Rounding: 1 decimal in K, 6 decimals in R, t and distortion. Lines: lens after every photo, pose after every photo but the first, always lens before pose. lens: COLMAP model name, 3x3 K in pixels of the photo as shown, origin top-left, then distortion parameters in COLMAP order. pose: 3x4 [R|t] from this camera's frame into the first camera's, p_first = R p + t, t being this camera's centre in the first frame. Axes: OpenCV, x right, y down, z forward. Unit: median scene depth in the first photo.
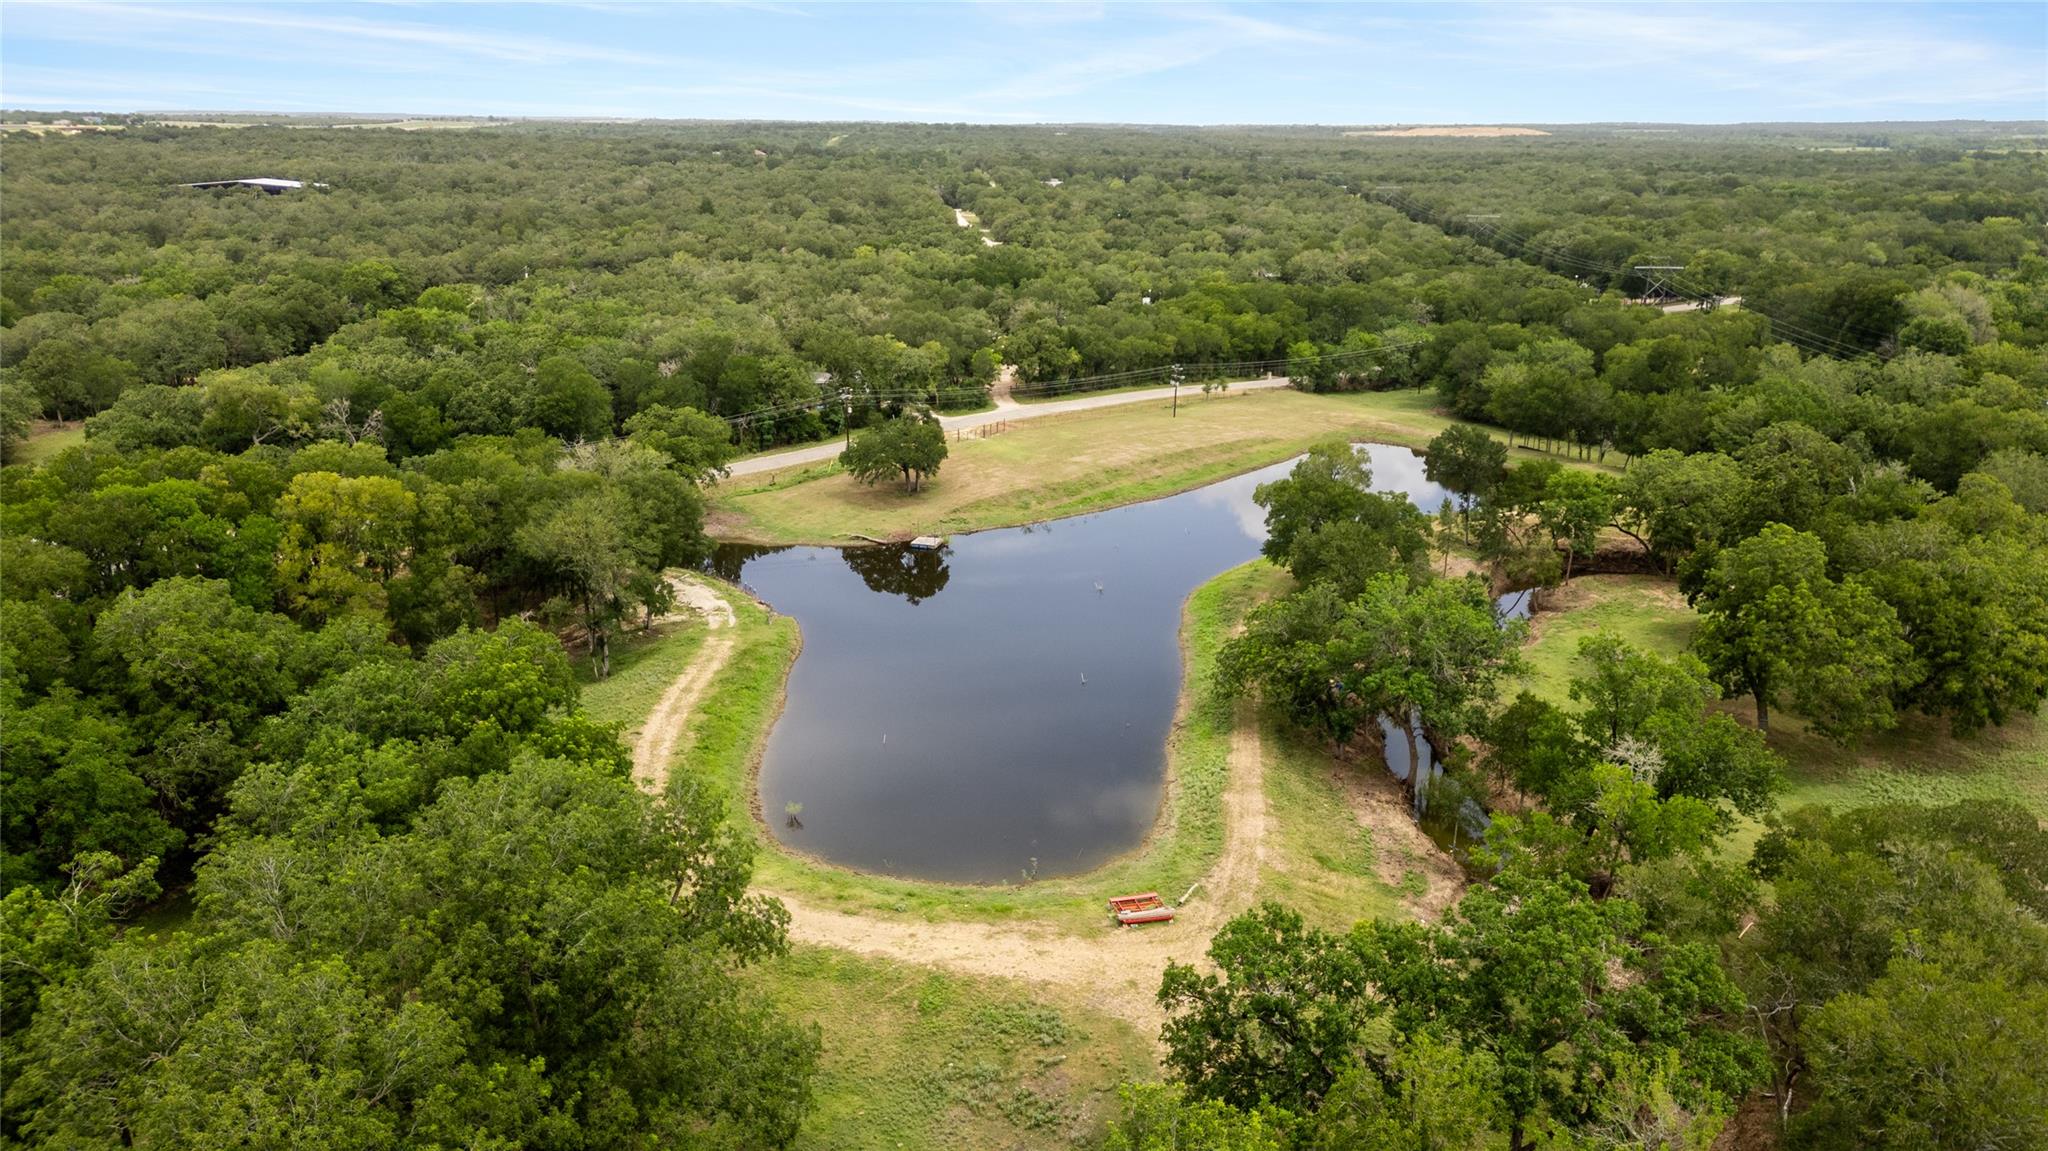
lens RADIAL K [[1421.4, 0, 1024.0], [0, 1421.4, 575.5], [0, 0, 1]] dist [0.056179, -0.057407]
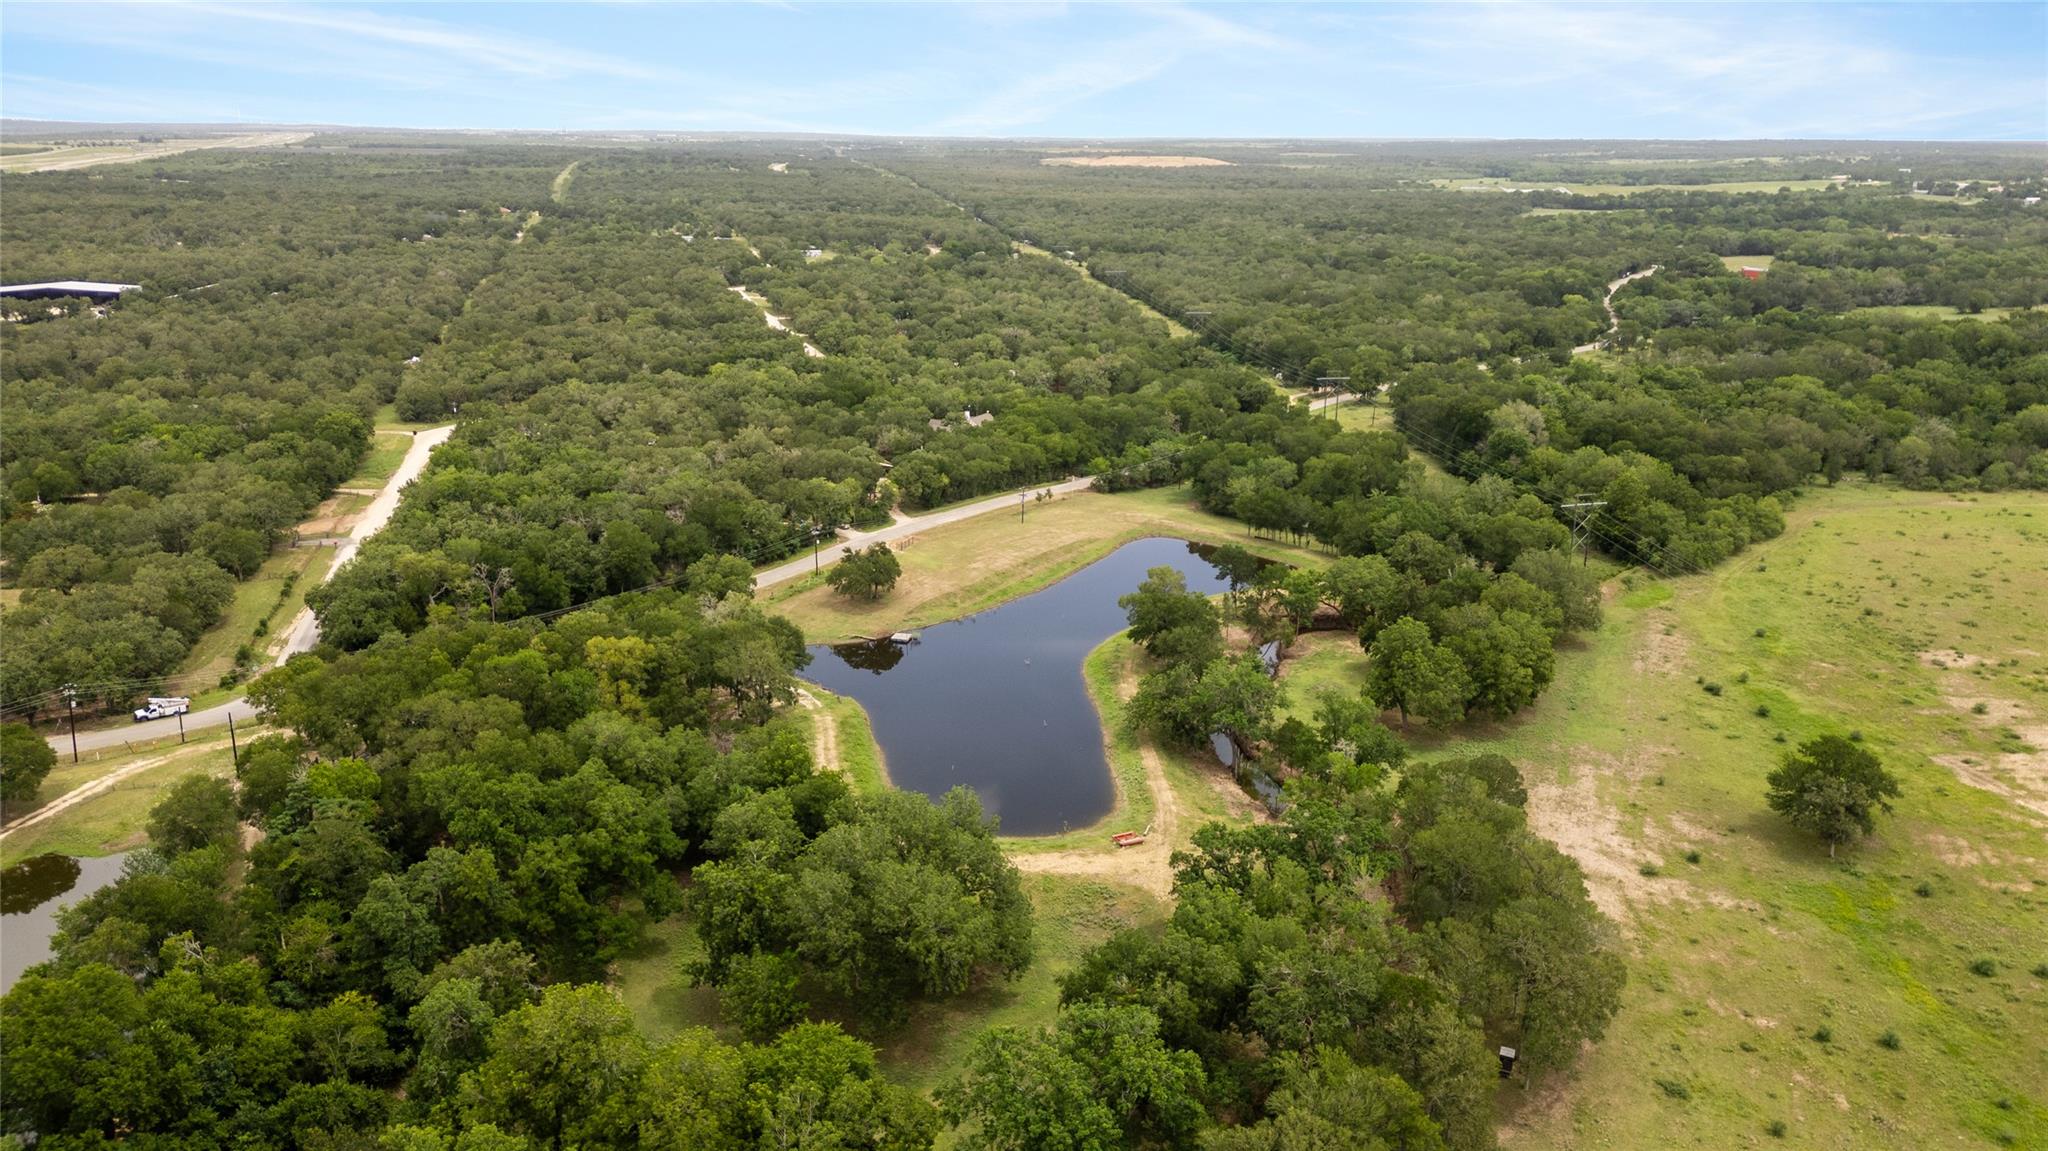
lens RADIAL K [[1414.6, 0, 1024.0], [0, 1414.6, 575.5], [0, 0, 1]] dist [0.083596, -0.094688]
pose [[0.979262, -0.056688, 0.194504, -0.303936], [0.057567, 0.998341, 0.001137, -0.109266], [-0.194246, 0.010084, 0.980901, -0.682894]]
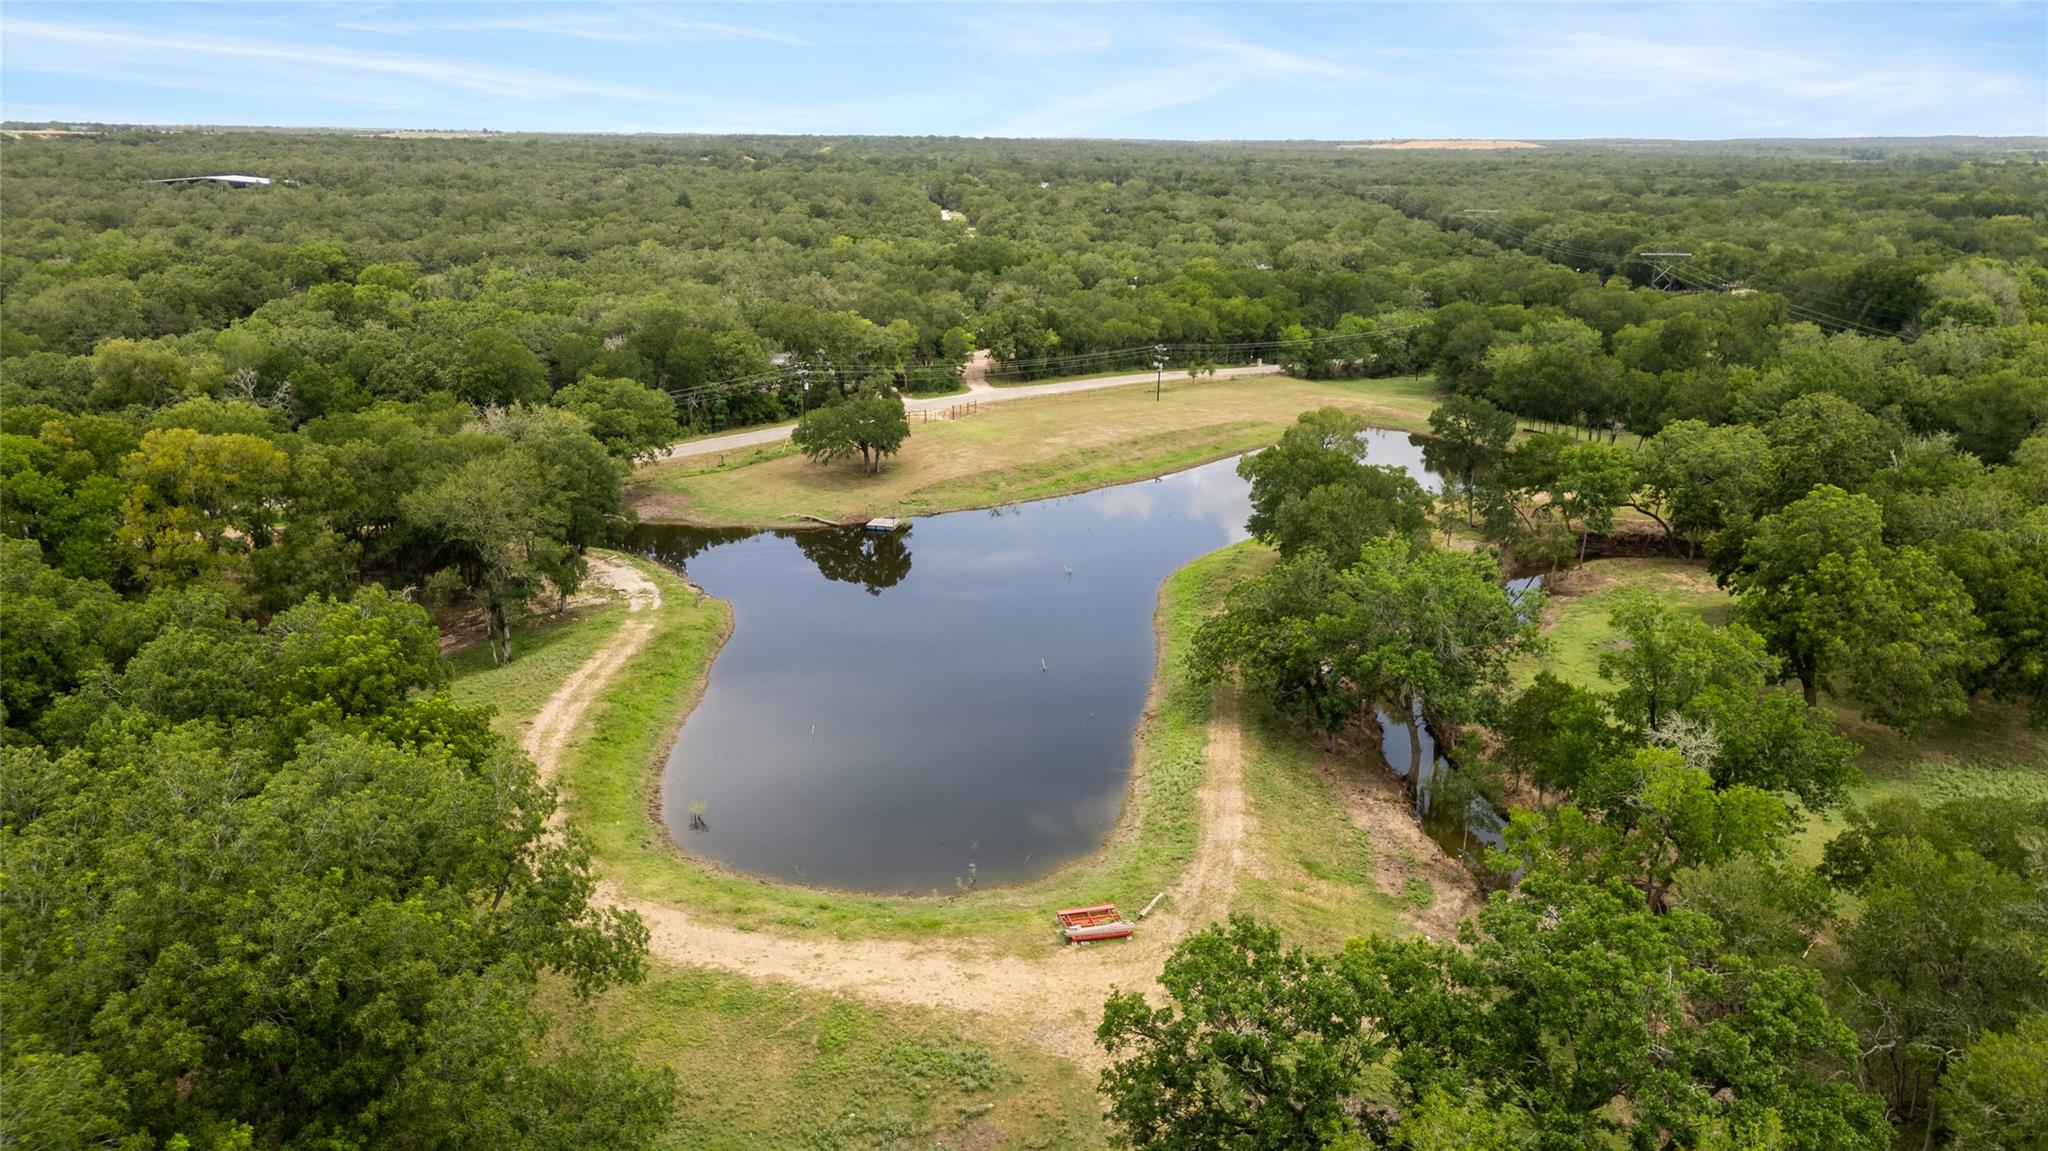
lens RADIAL K [[1421.4, 0, 1024.0], [0, 1421.4, 575.5], [0, 0, 1]] dist [0.056179, -0.057407]
pose [[0.999996, 0.000393, 0.002825, 0.025973], [-0.000364, 0.999946, -0.010419, 0.025424], [-0.002829, 0.010418, 0.999942, 0.106655]]
